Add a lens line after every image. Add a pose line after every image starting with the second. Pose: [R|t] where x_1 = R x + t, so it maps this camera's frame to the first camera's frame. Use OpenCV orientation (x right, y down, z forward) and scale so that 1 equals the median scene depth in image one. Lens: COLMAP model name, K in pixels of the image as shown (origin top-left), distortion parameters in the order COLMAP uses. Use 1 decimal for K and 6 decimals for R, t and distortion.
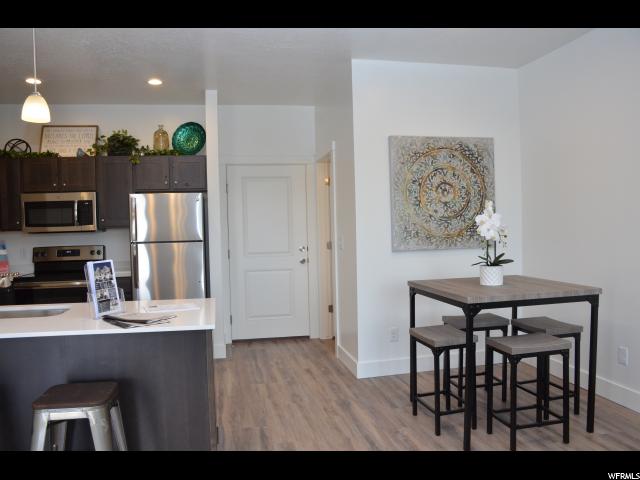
lens RADIAL K [[500.8, 0, 315.8], [0, 500.8, 242.9], [0, 0, 1]] dist [-0.145077, 0.105246]
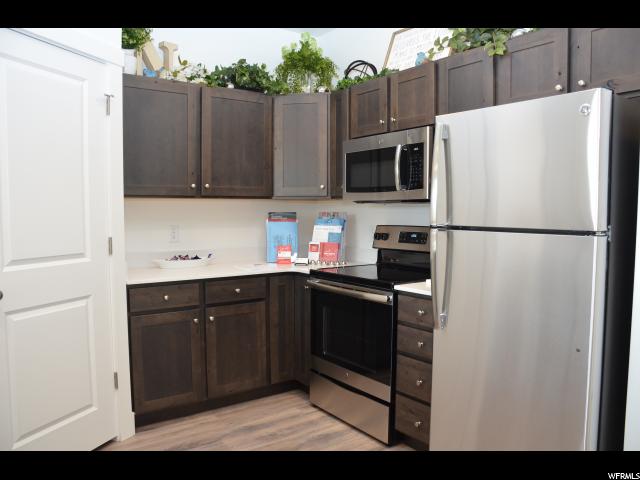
lens RADIAL K [[500.8, 0, 315.8], [0, 500.8, 242.9], [0, 0, 1]] dist [-0.145077, 0.105246]
pose [[0.413858, 0.082968, -0.906553, -0.011786], [-0.039719, 0.996536, 0.073071, -0.014947], [0.909475, 0.005767, 0.415719, 0.765163]]
